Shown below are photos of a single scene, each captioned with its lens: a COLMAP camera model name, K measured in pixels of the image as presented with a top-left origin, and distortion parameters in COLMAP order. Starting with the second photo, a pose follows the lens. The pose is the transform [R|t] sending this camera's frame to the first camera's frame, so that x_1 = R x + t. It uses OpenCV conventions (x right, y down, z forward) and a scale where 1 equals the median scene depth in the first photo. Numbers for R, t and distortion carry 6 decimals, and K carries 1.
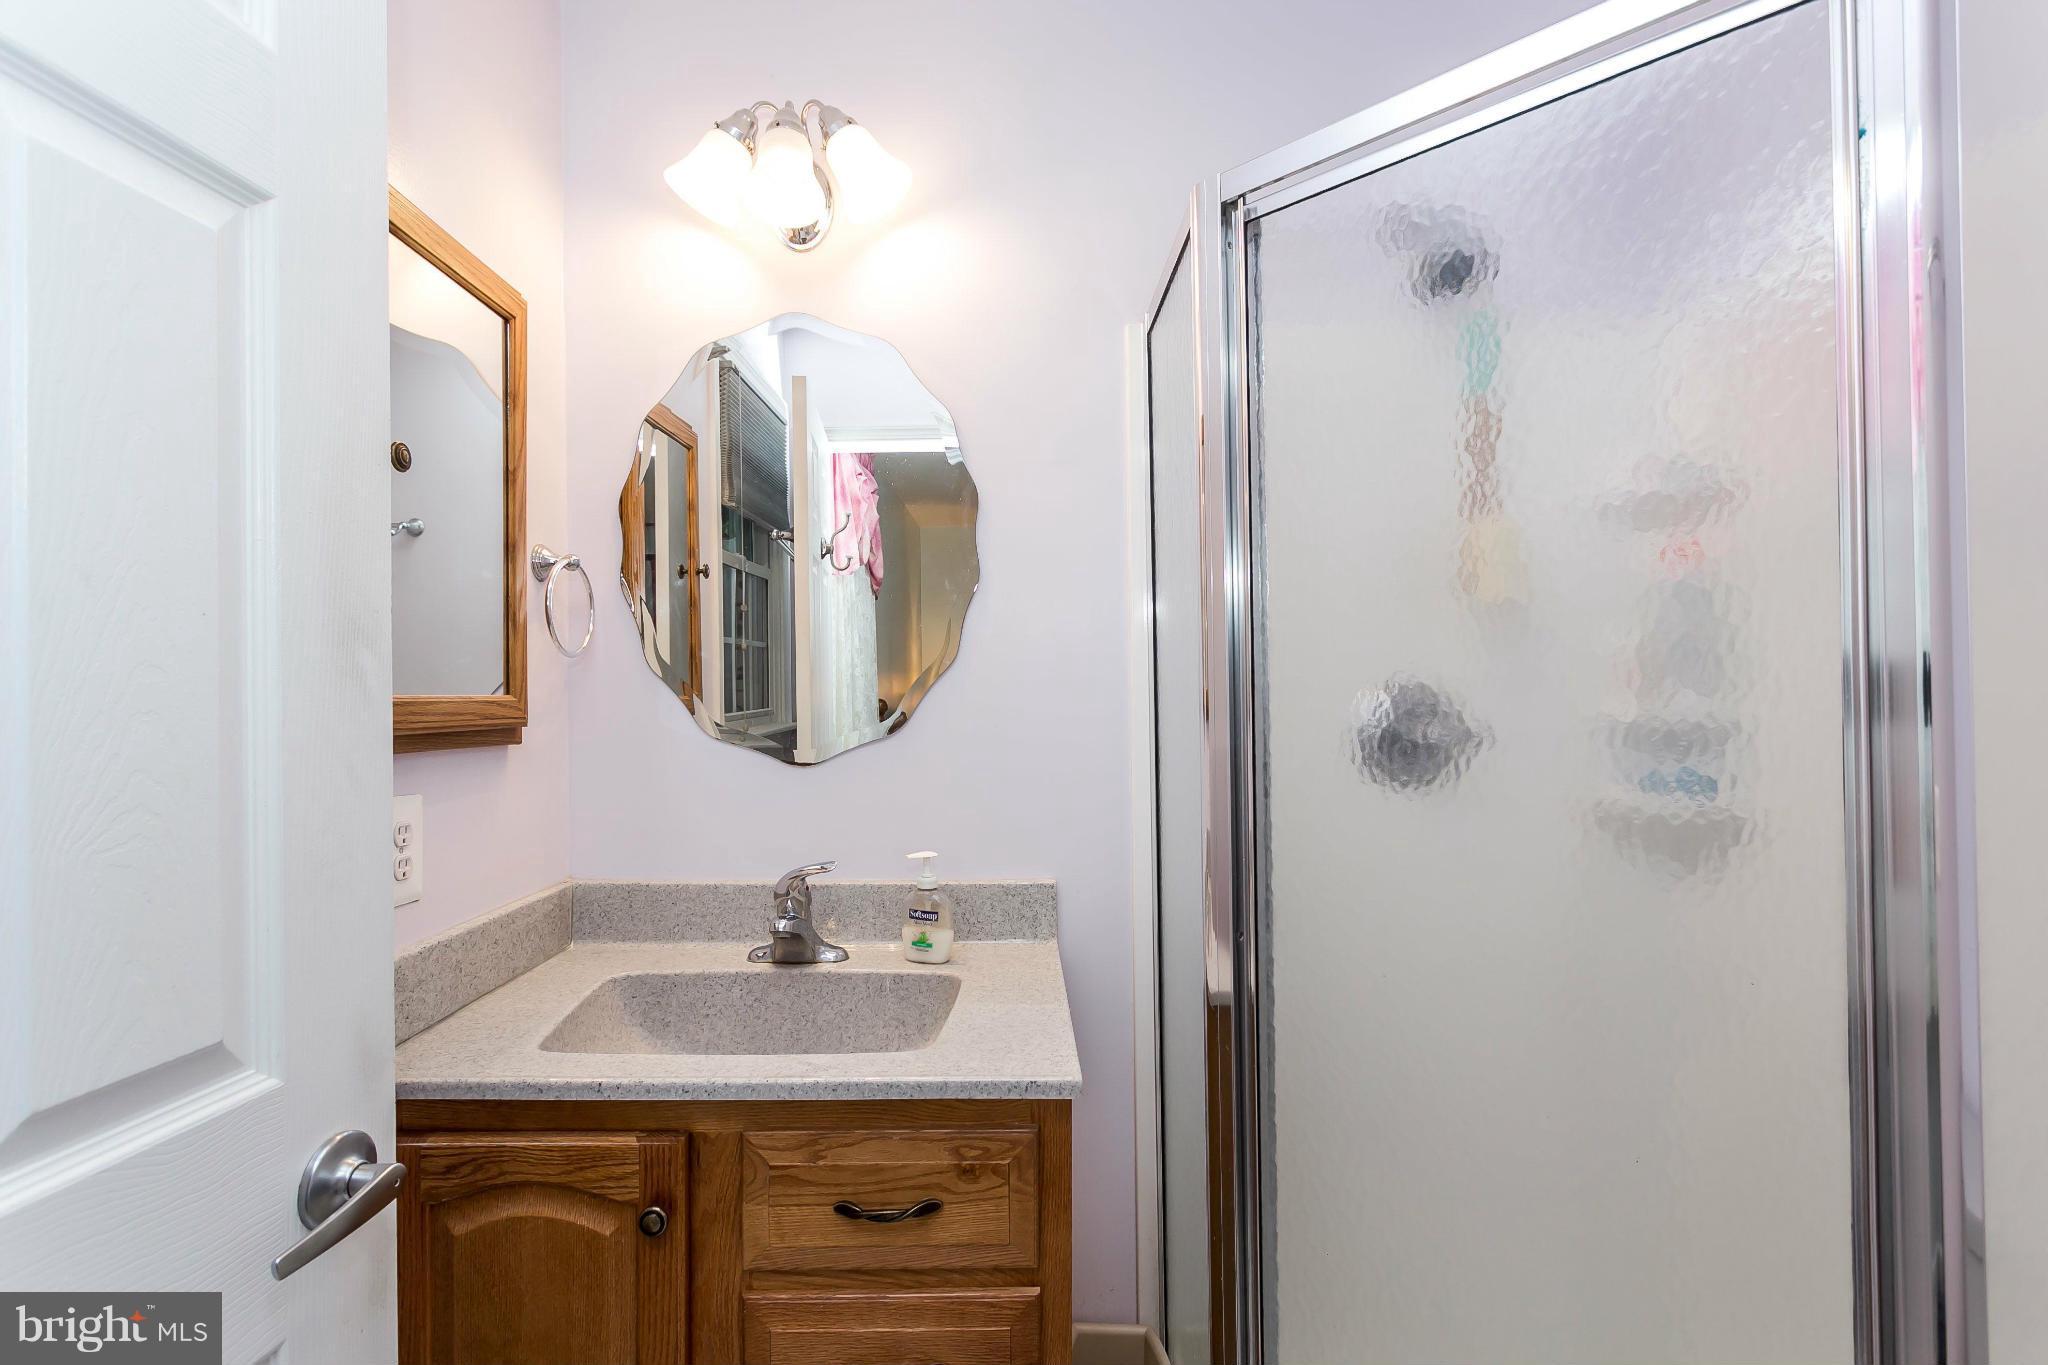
lens RADIAL K [[932.0, 0, 1020.3], [0, 932.0, 690.1], [0, 0, 1]] dist [-0.002206, 0.000272]
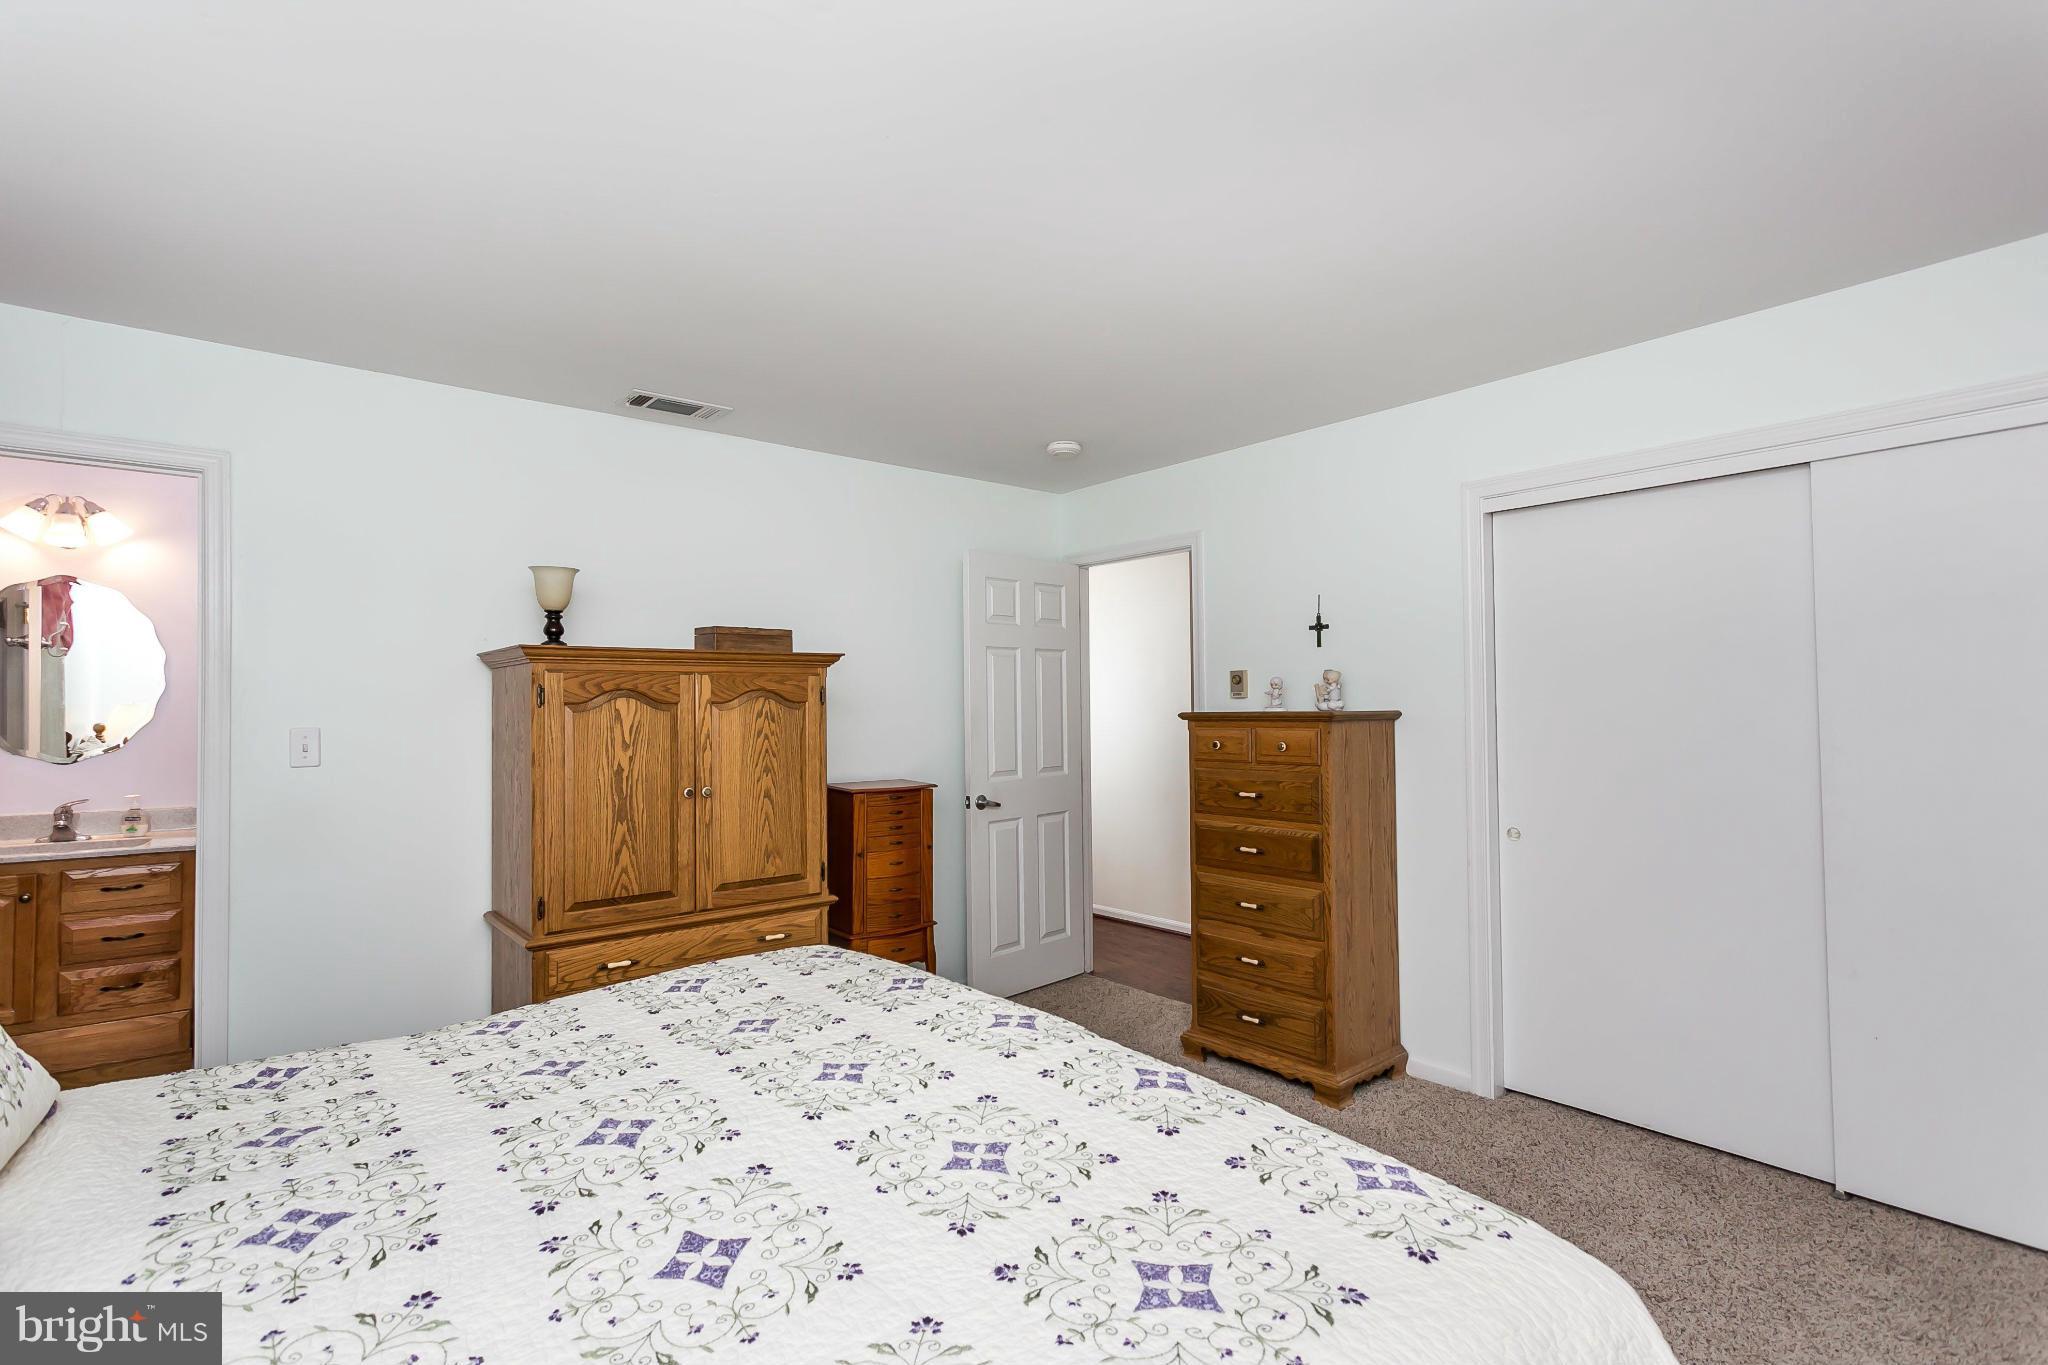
lens RADIAL K [[932.0, 0, 1027.5], [0, 932.0, 687.1], [0, 0, 1]] dist [-0.002206, 0.000272]
pose [[0.766791, 0.021850, 0.641525, 0.146557], [-0.011344, 0.999726, -0.020490, -0.111031], [-0.641797, 0.008434, 0.766828, -2.739997]]
